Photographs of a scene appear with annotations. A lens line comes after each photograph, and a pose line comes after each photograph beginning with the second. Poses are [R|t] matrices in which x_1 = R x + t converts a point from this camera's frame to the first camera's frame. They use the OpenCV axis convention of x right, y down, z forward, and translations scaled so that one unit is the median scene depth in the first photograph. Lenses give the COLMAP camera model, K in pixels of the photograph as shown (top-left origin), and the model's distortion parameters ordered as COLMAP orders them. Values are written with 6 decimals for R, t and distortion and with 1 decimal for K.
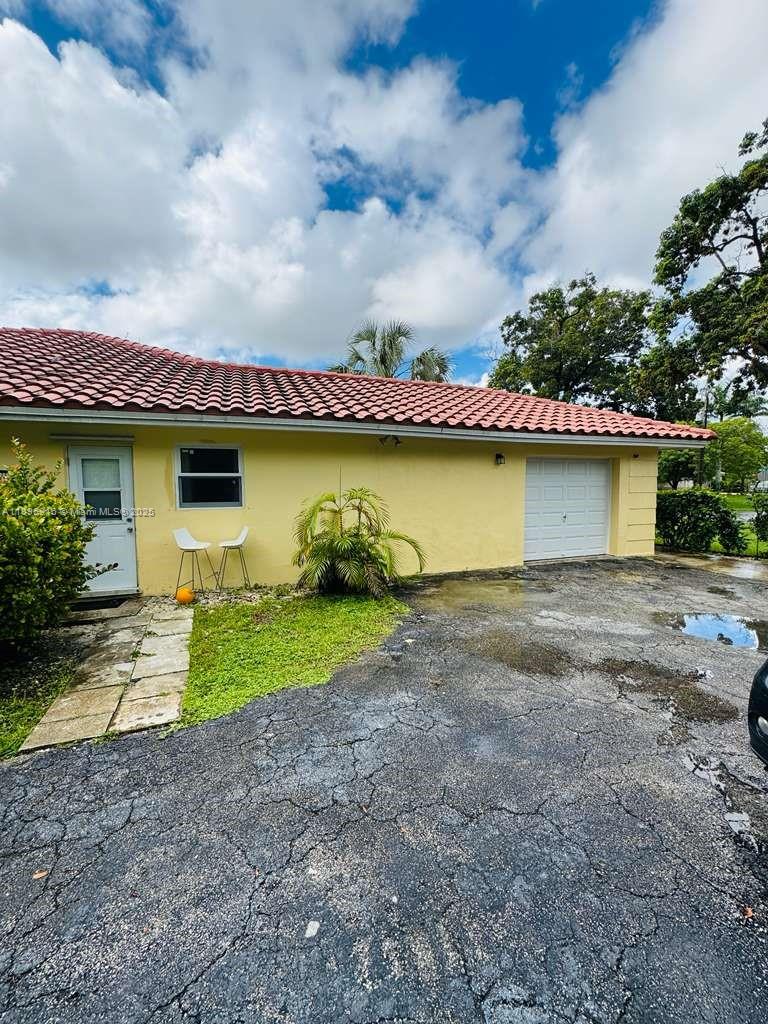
lens RADIAL K [[411.4, 0, 384.0], [0, 411.4, 512.0], [0, 0, 1]] dist [-0.005519, 0.000791]
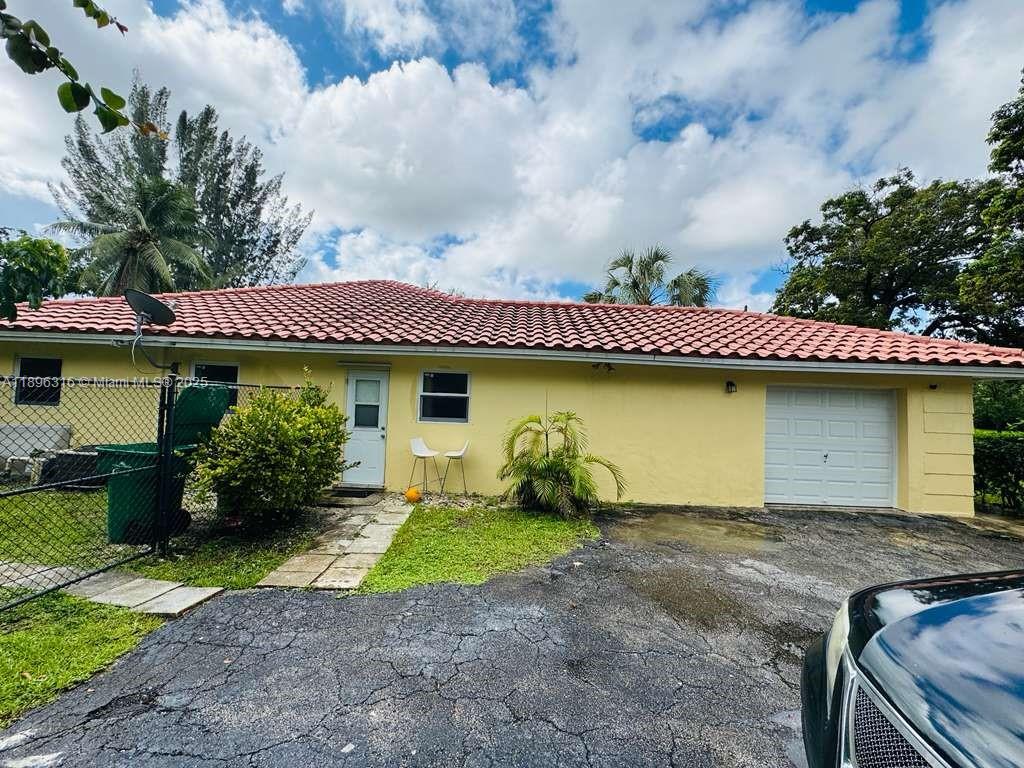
lens RADIAL K [[411.4, 0, 512.9], [0, 411.4, 382.3], [0, 0, 1]] dist [-0.005519, 0.000791]
pose [[0.934112, 0.022040, -0.356298, 0.190072], [-0.063526, 0.992424, -0.105157, -0.013168], [0.351281, 0.120863, 0.928436, -0.046464]]
